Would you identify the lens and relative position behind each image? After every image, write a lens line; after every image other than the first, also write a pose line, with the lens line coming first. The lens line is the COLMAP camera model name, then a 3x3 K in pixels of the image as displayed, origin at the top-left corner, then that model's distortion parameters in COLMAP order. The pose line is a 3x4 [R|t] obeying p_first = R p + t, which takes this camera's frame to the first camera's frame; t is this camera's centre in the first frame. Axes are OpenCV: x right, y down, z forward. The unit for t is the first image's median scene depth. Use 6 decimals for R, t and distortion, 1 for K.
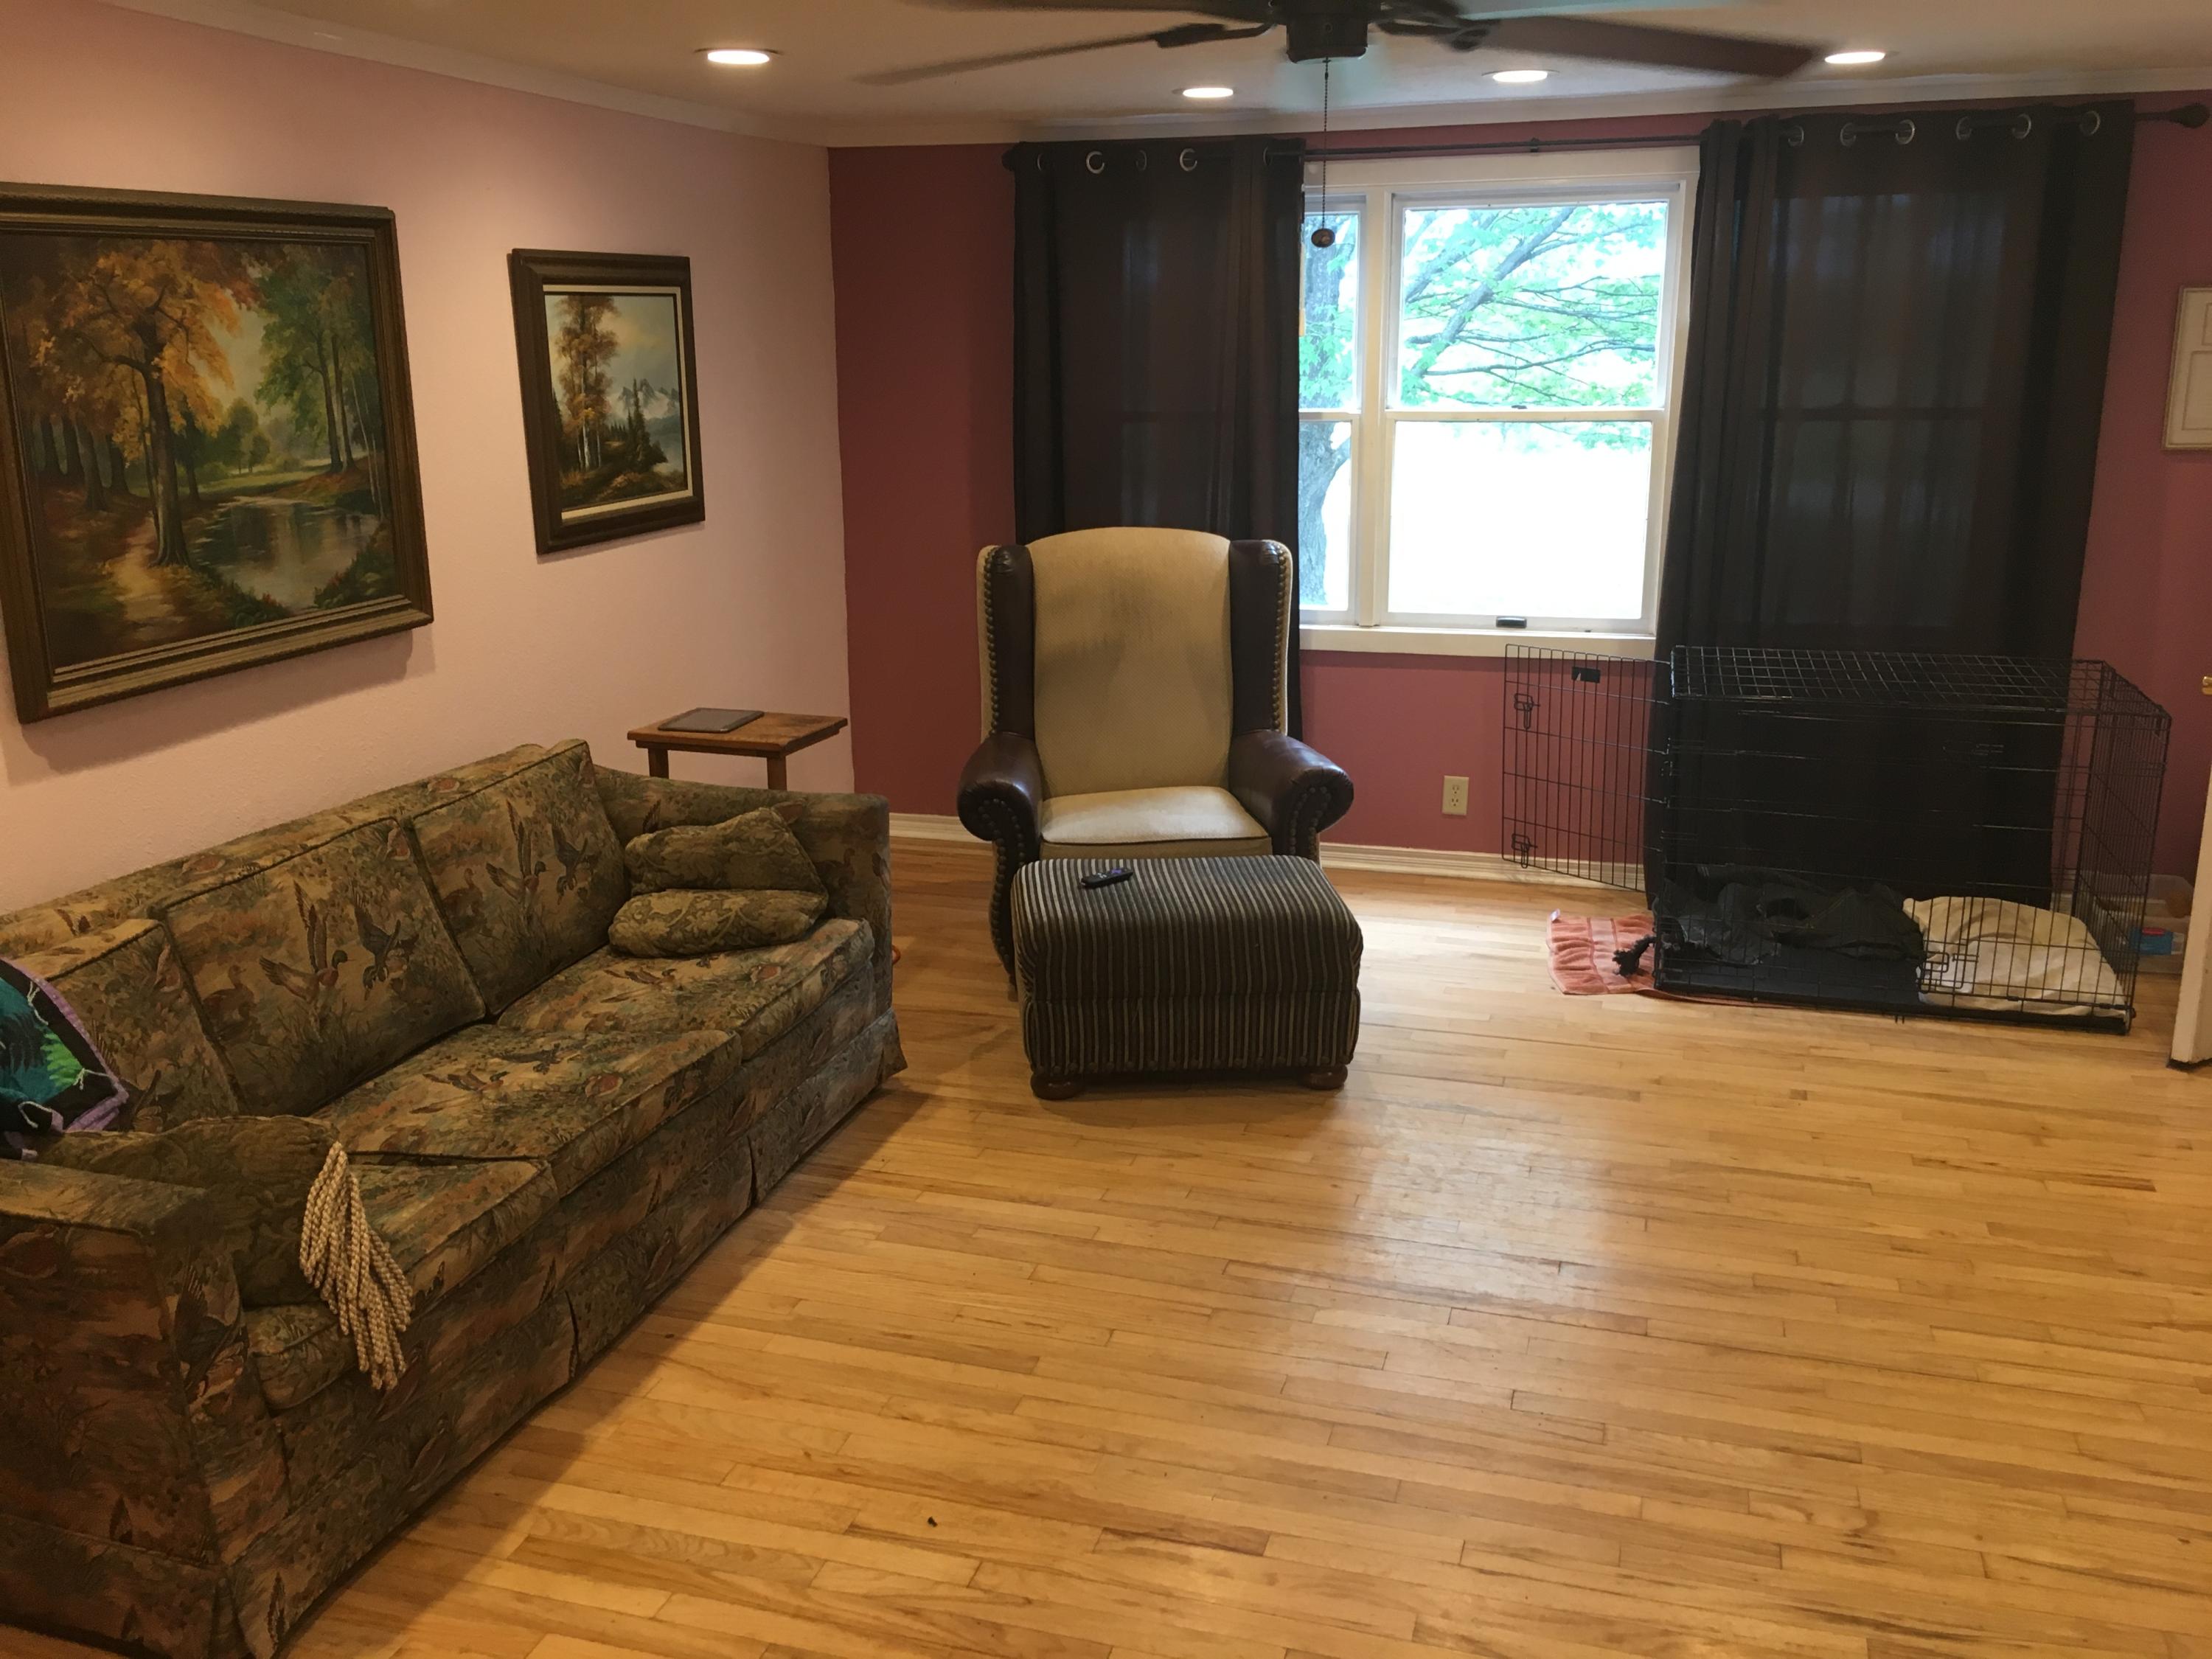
lens RADIAL K [[1893.6, 0, 1102.0], [0, 1893.6, 824.6], [0, 0, 1]] dist [0.076268, -0.109963]
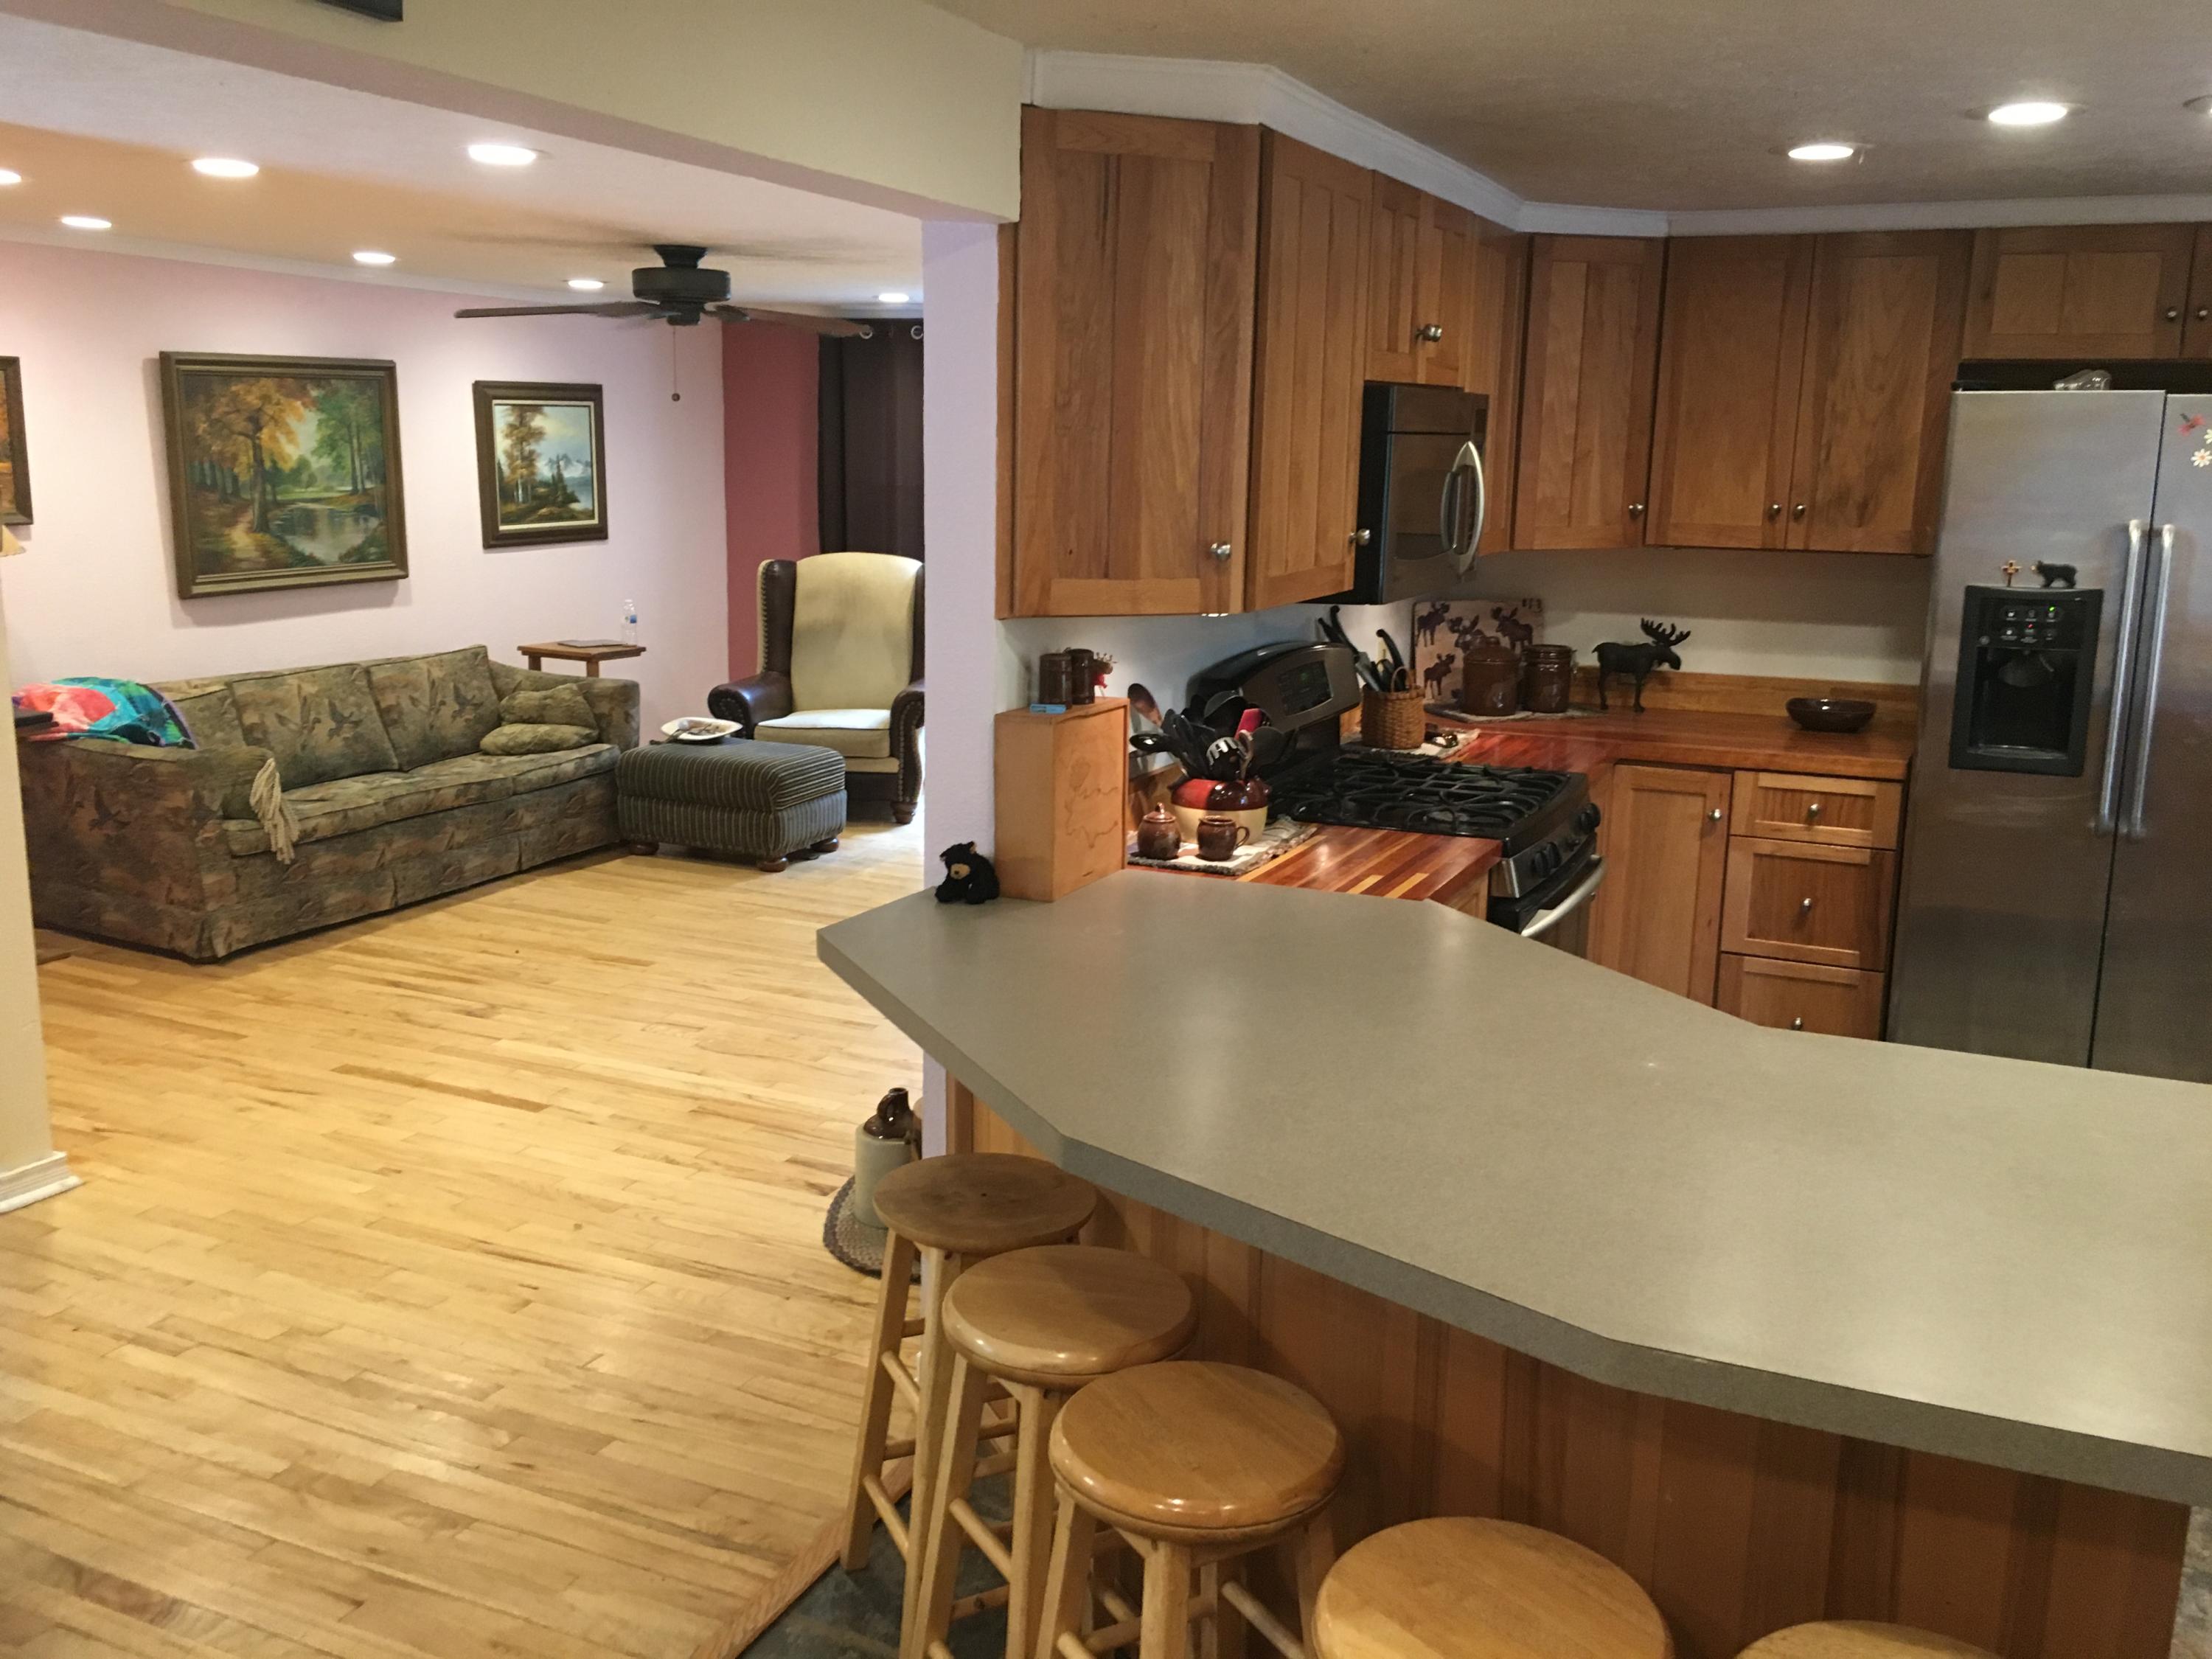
lens RADIAL K [[1893.6, 0, 1102.0], [0, 1893.6, 824.6], [0, 0, 1]] dist [0.076268, -0.109963]
pose [[0.990474, 0.051946, -0.127527, 0.652307], [-0.058366, 0.997182, -0.047133, 0.209501], [0.124719, 0.054127, 0.990715, -0.860207]]
